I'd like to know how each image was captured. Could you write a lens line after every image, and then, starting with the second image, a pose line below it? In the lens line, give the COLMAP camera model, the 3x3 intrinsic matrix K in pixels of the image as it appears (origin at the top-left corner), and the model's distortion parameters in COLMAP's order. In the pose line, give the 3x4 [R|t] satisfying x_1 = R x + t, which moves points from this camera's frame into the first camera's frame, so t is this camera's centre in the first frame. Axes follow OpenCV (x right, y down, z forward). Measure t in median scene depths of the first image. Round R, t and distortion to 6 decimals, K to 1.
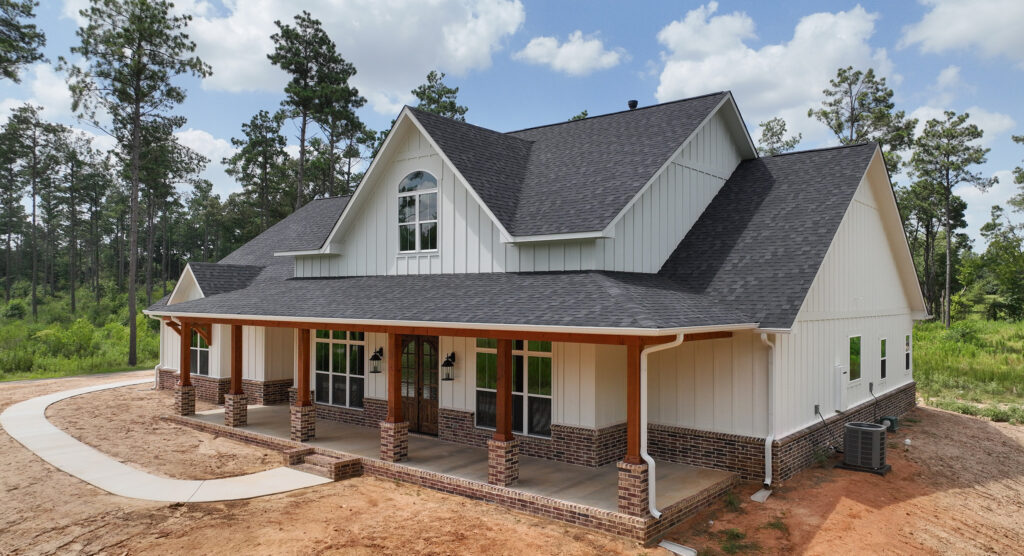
lens RADIAL K [[710.6, 0, 511.0], [0, 710.6, 283.2], [0, 0, 1]] dist [0.007948, 0.000553]
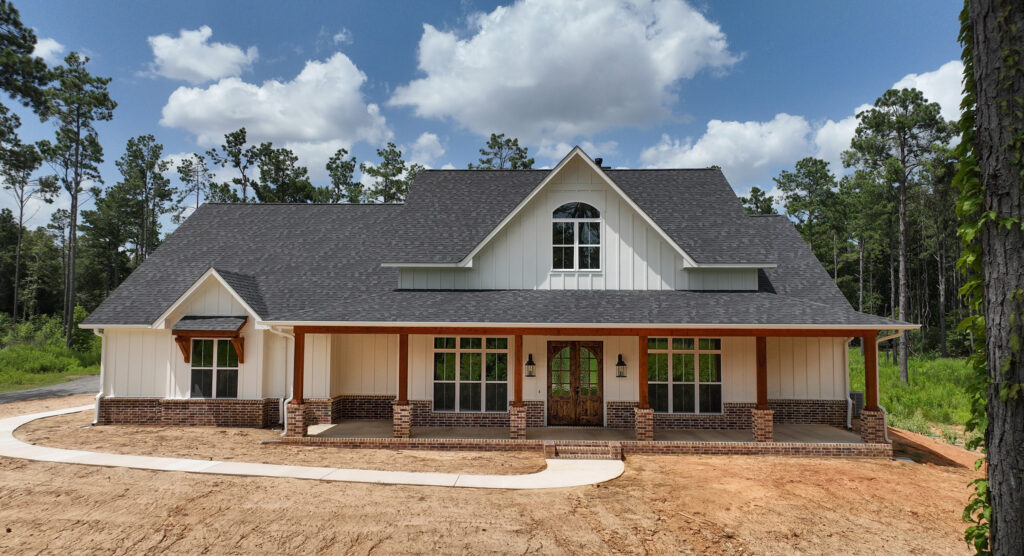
lens RADIAL K [[710.6, 0, 511.0], [0, 710.6, 283.2], [0, 0, 1]] dist [0.007948, 0.000553]
pose [[0.799525, 0.041074, 0.599226, -0.938891], [-0.014716, 0.998699, -0.048821, 0.036396], [-0.600452, 0.030216, 0.799090, 0.131115]]
